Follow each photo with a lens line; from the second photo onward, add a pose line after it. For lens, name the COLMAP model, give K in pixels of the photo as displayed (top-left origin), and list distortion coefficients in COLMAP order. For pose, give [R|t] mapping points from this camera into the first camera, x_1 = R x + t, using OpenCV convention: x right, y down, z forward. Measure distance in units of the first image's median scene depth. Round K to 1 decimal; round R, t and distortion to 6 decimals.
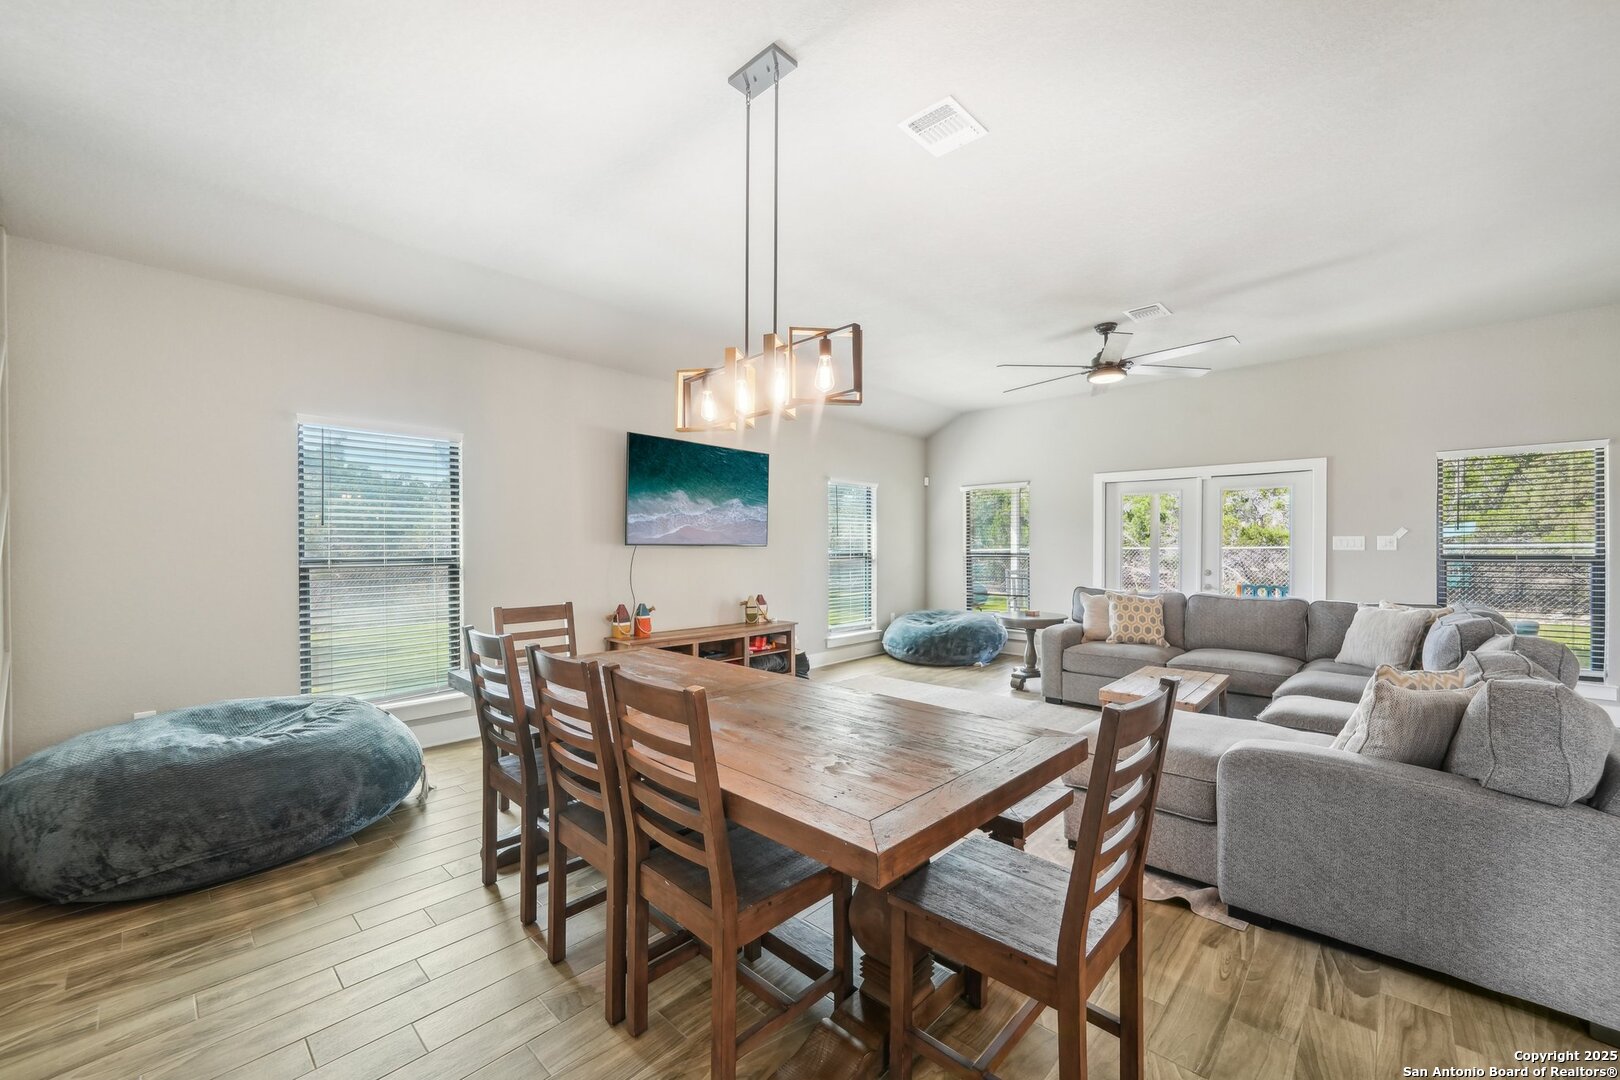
lens RADIAL K [[634.4, 0, 799.4], [0, 634.4, 535.7], [0, 0, 1]] dist [-0.022955, 0.005877]
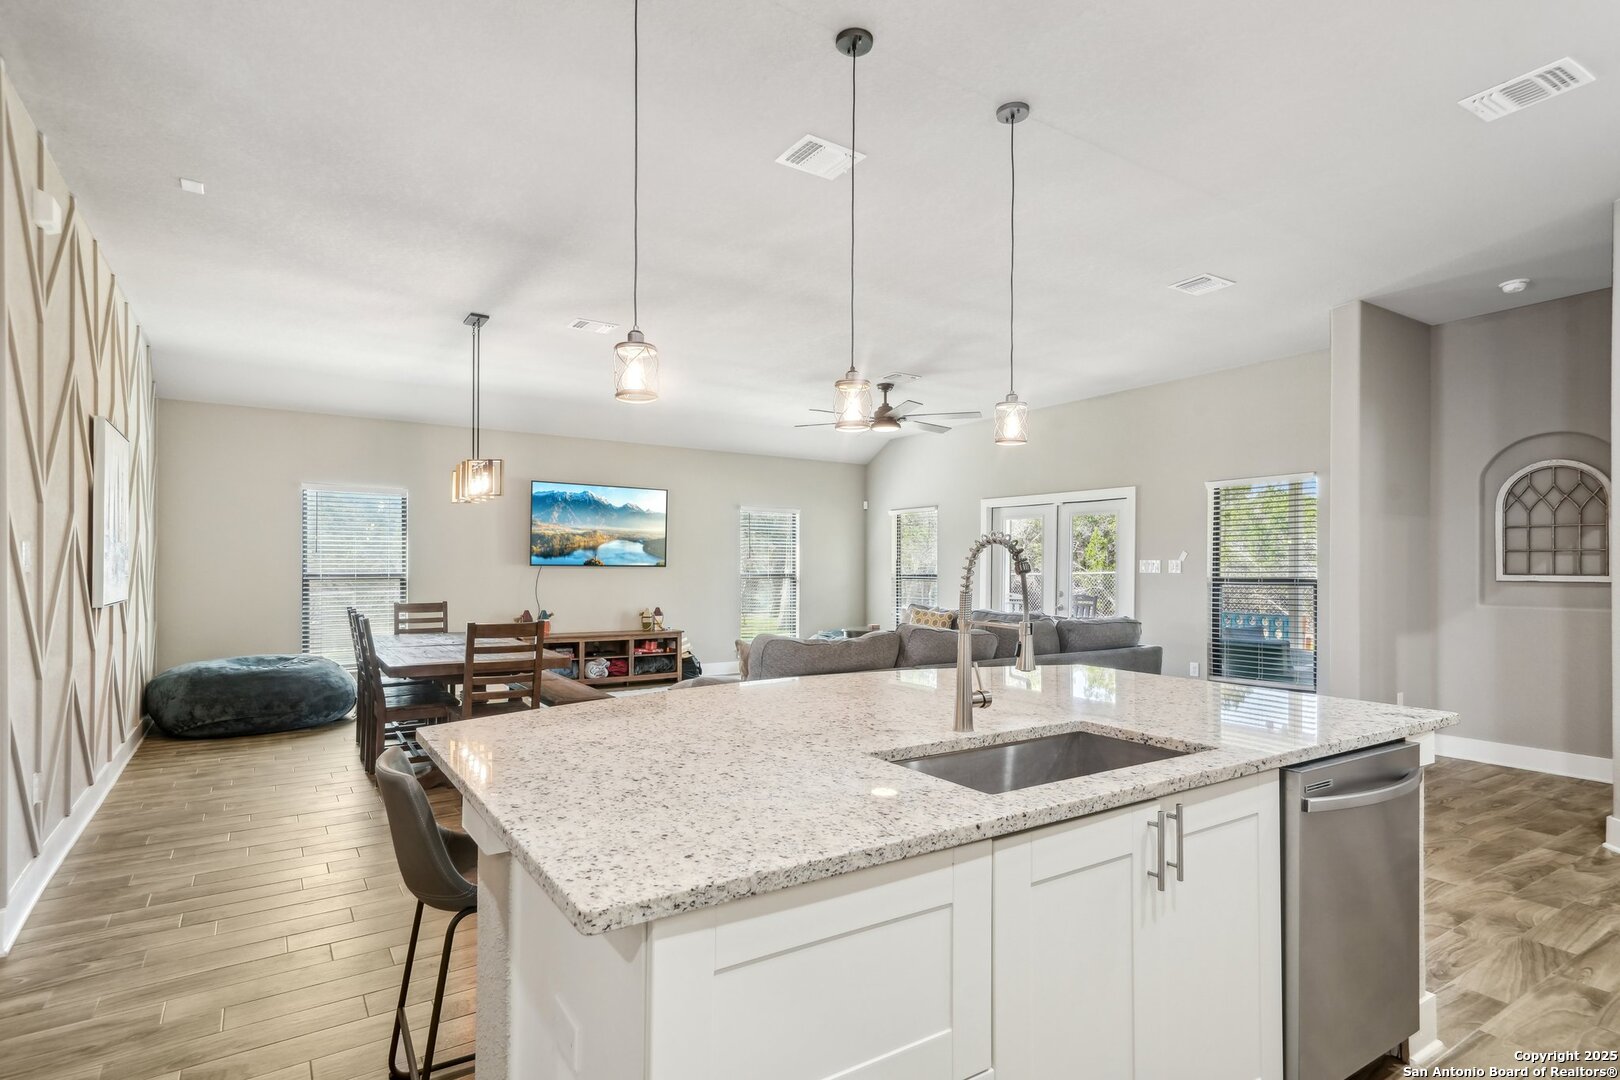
lens RADIAL K [[825.0, 0, 798.8], [0, 825.0, 539.2], [0, 0, 1]] dist [0.002909, 0.000617]
pose [[0.973589, -0.003699, -0.228278, 0.657122], [-0.000821, 0.999806, -0.019701, -0.006707], [0.228307, 0.019368, 0.973397, -0.547307]]
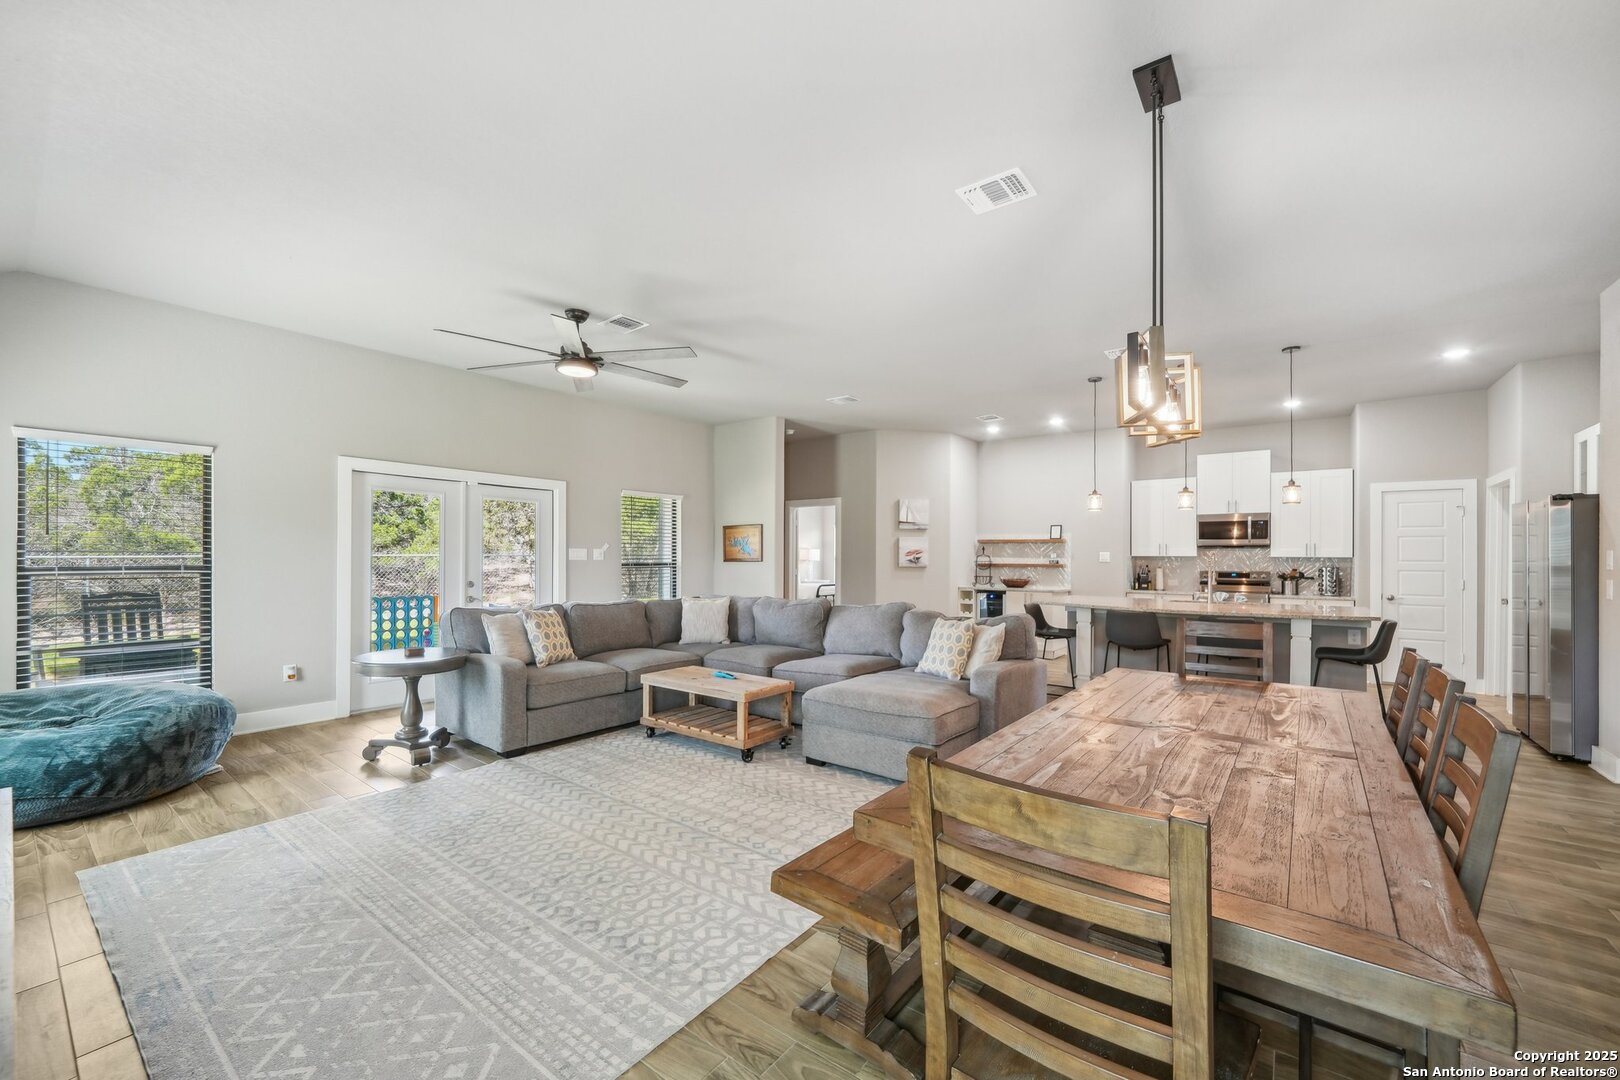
lens RADIAL K [[632.2, 0, 810.7], [0, 632.2, 557.7], [0, 0, 1]] dist [-0.006486, -0.000044]
pose [[-0.114232, 0.001244, 0.993453, -0.425852], [-0.020104, 0.999792, -0.003564, 0.014194], [-0.993251, -0.020379, -0.114183, 0.735765]]
